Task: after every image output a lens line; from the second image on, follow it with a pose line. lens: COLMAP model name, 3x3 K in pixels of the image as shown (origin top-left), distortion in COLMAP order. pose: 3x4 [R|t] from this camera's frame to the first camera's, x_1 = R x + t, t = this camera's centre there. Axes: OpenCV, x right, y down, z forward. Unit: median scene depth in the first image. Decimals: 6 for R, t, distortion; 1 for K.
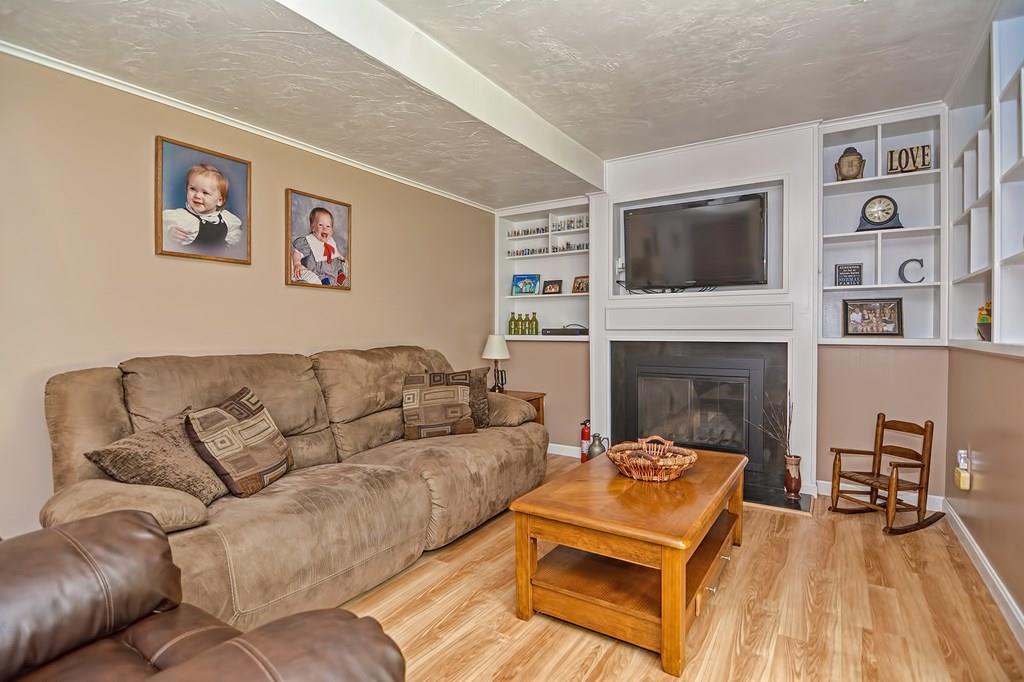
lens RADIAL K [[501.8, 0, 513.0], [0, 501.8, 337.5], [0, 0, 1]] dist [-0.023437, -0.000688]
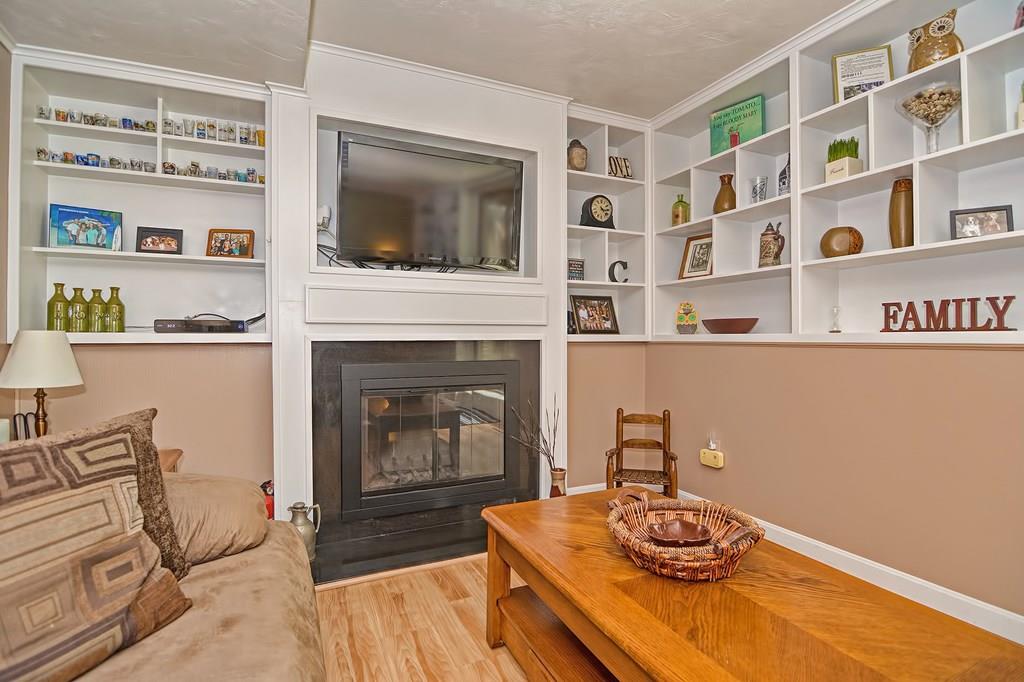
lens RADIAL K [[501.8, 0, 511.1], [0, 501.8, 338.9], [0, 0, 1]] dist [-0.023437, -0.000688]
pose [[0.542373, -0.003149, 0.840132, -0.211827], [0.012265, 0.999916, -0.004170, 0.010879], [-0.840048, 0.012566, 0.542366, 0.565436]]
